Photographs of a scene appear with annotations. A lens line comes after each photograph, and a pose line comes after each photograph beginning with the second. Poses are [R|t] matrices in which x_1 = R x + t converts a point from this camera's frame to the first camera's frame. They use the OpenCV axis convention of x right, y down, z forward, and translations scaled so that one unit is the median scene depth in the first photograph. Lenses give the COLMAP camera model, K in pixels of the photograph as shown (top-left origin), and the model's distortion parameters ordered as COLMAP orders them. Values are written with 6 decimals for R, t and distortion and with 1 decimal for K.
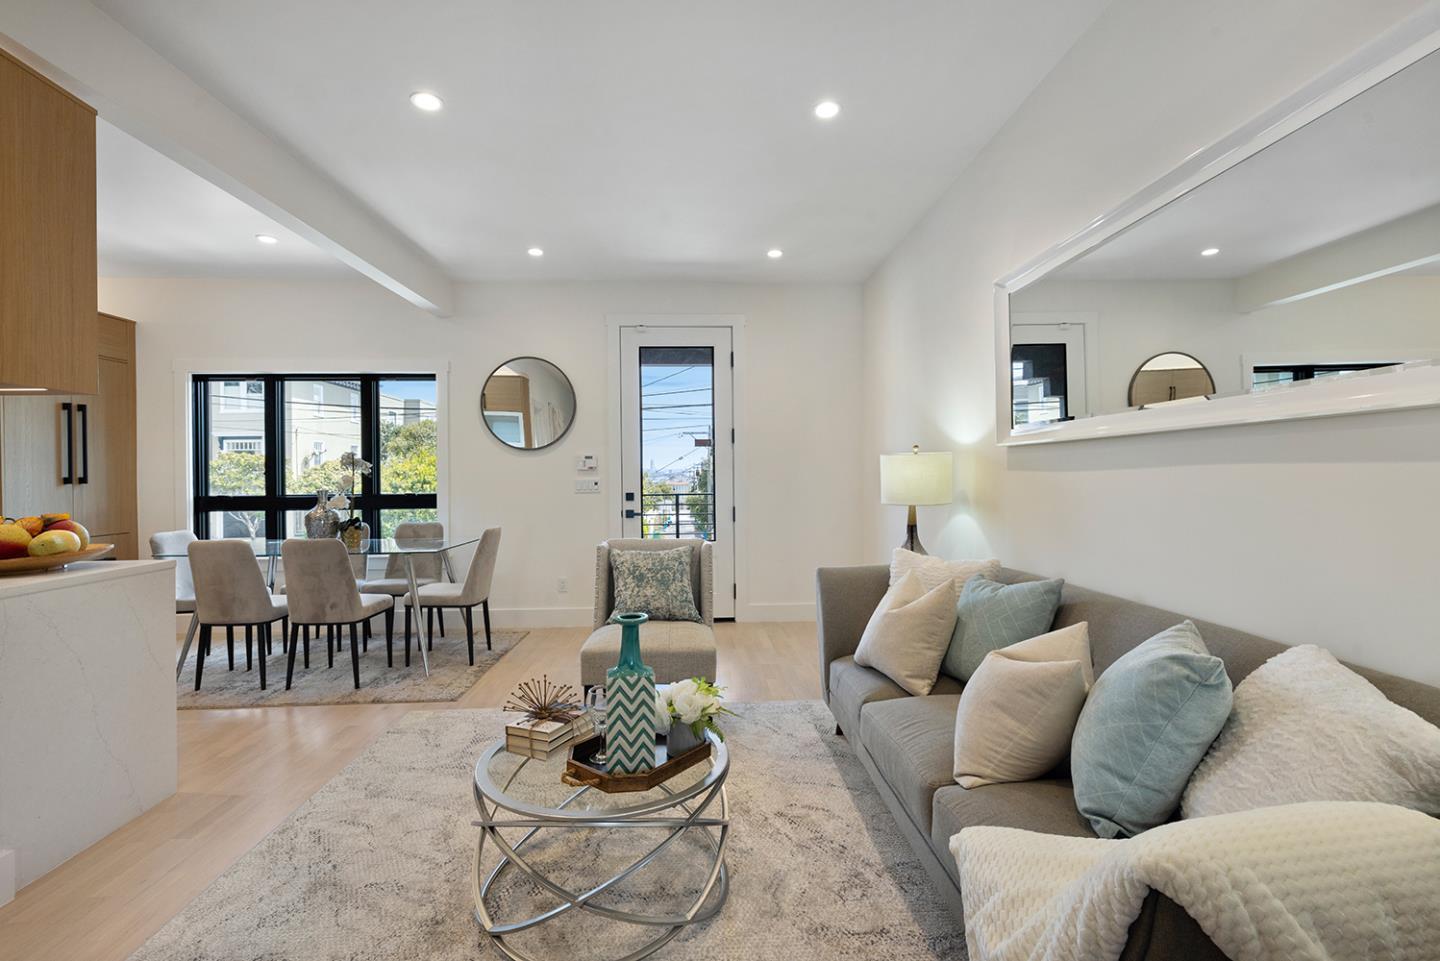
lens RADIAL K [[653.4, 0, 704.6], [0, 653.4, 477.3], [0, 0, 1]] dist [0.005521, 0.000294]
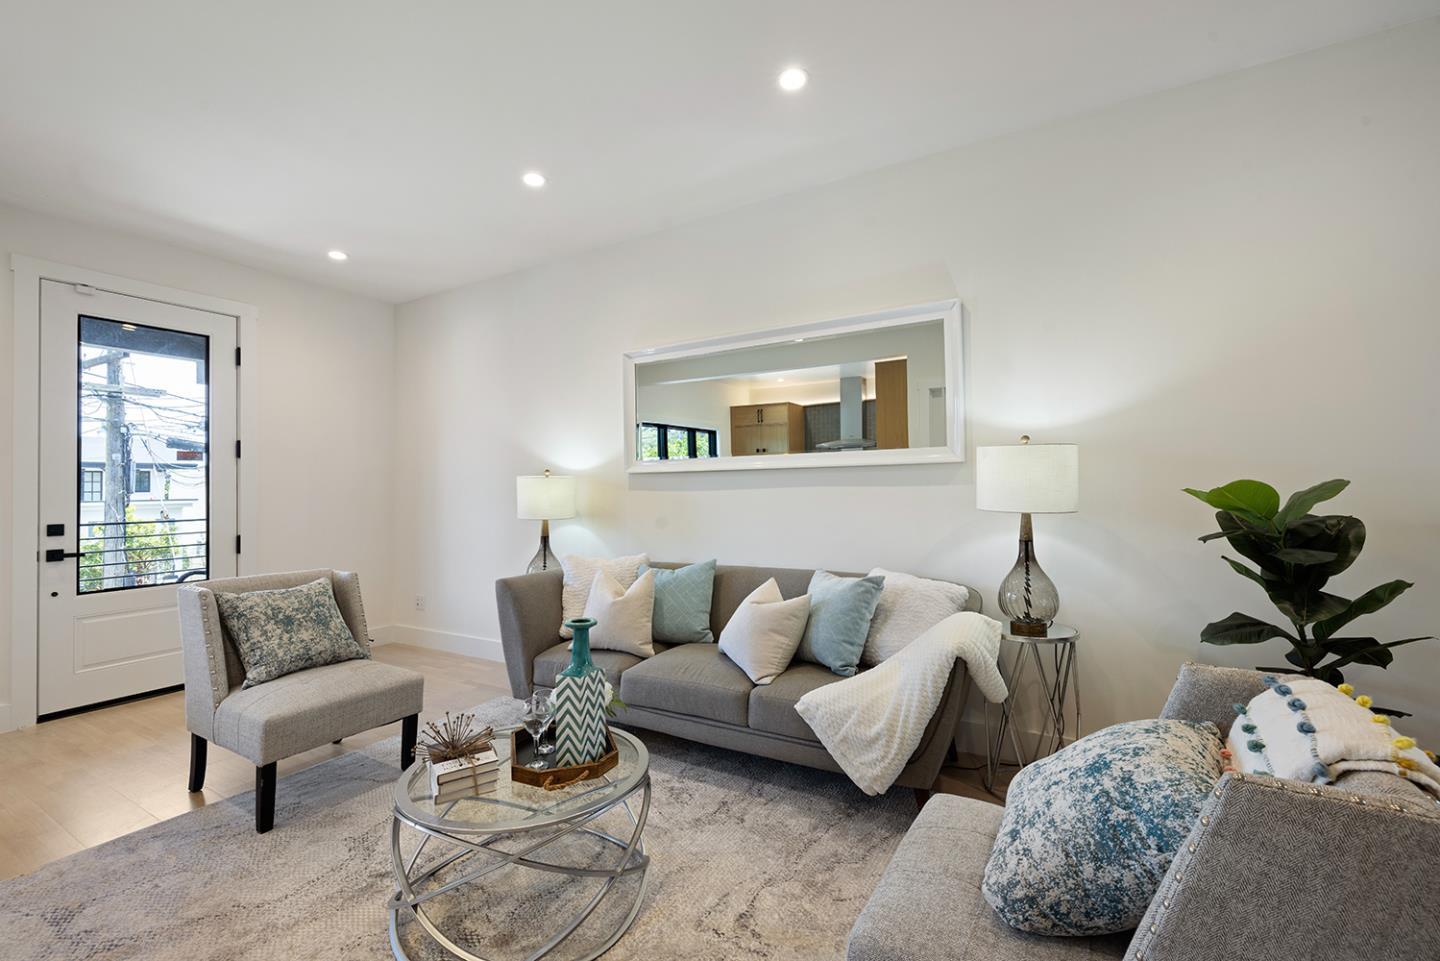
lens RADIAL K [[628.2, 0, 705.1], [0, 628.2, 482.9], [0, 0, 1]] dist [-0.001751, -0.000140]
pose [[0.541299, 0.015377, 0.840690, -0.485027], [0.009911, 0.999647, -0.024667, 0.005720], [-0.840772, 0.021684, 0.540955, 0.134167]]
